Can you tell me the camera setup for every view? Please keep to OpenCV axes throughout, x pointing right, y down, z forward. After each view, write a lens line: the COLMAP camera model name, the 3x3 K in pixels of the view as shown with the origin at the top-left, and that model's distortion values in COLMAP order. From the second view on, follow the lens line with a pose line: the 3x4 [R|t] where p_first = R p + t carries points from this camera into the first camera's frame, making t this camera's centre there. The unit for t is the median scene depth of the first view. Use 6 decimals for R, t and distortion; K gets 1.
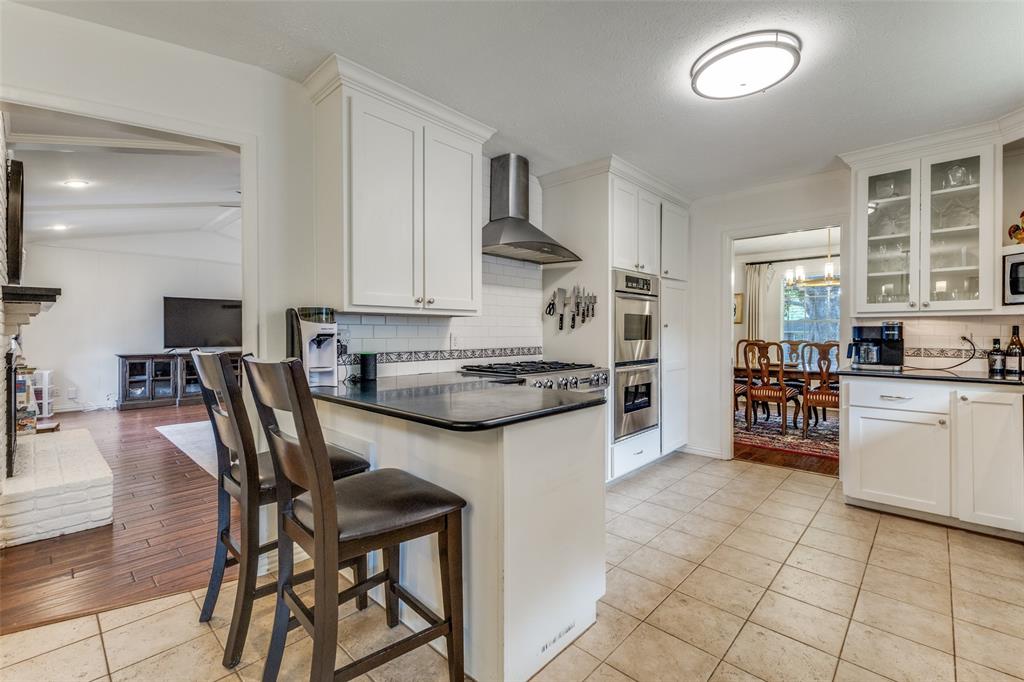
lens RADIAL K [[437.4, 0, 524.8], [0, 437.4, 334.5], [0, 0, 1]] dist [0.014937, -0.002337]
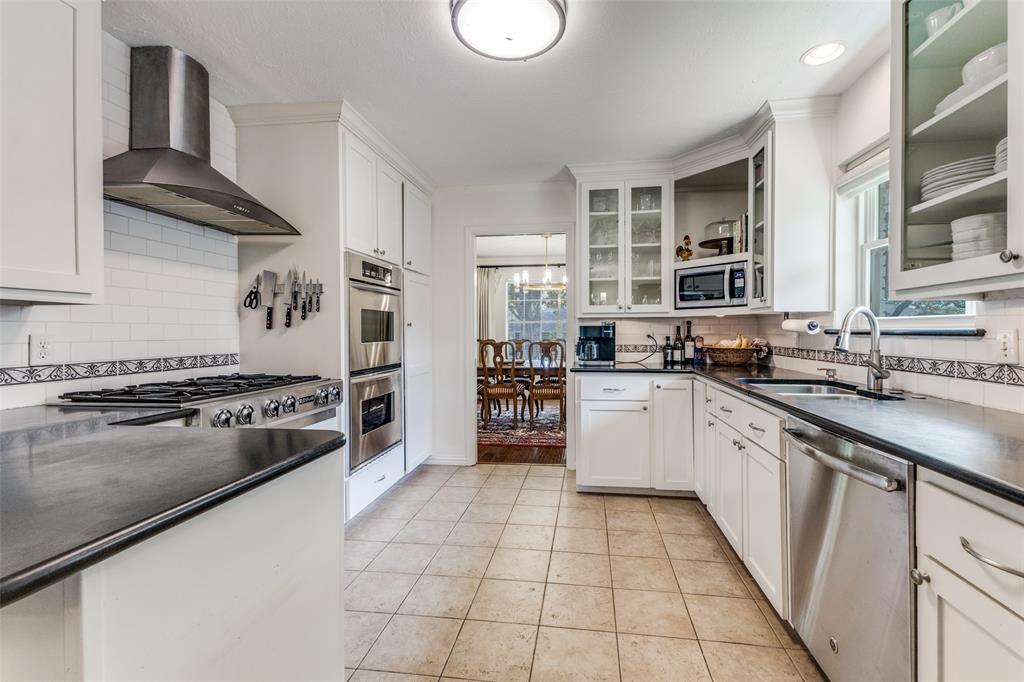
lens RADIAL K [[437.4, 0, 522.3], [0, 437.4, 335.3], [0, 0, 1]] dist [0.014937, -0.002337]
pose [[0.829135, -0.007551, 0.558998, 0.026101], [0.007696, 0.999968, 0.002093, 0.001161], [-0.558996, 0.002566, 0.829167, 0.189440]]
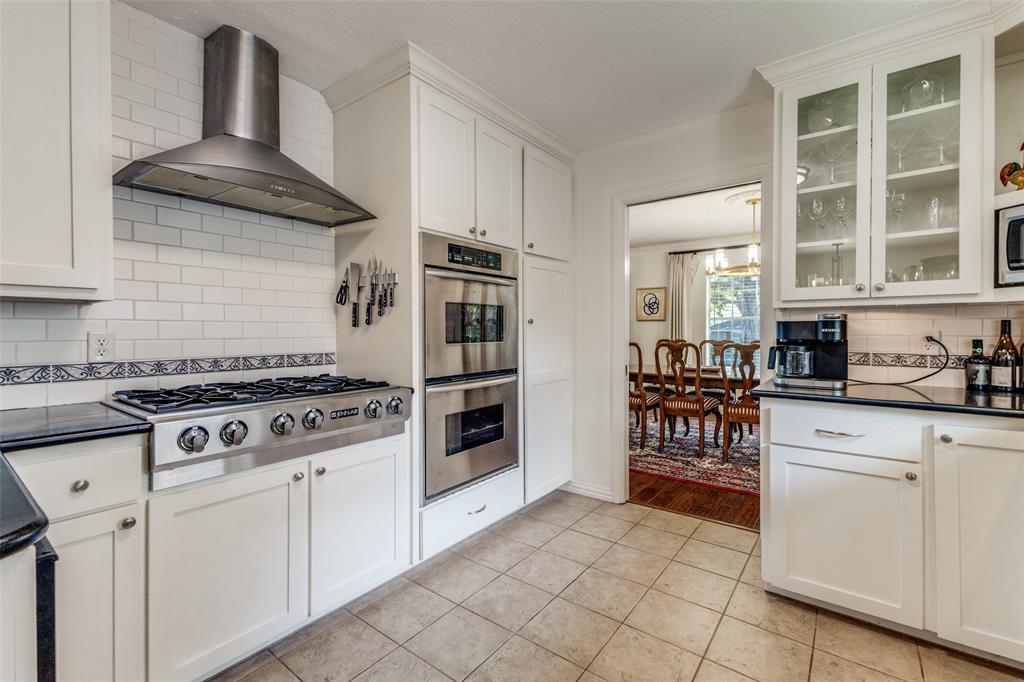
lens RADIAL K [[437.4, 0, 511.6], [0, 437.4, 332.4], [0, 0, 1]] dist [0.014937, -0.002337]
pose [[0.996525, -0.001533, 0.083275, 0.287768], [0.001617, 0.999998, -0.000937, -0.001744], [-0.083274, 0.001069, 0.996526, 0.367107]]
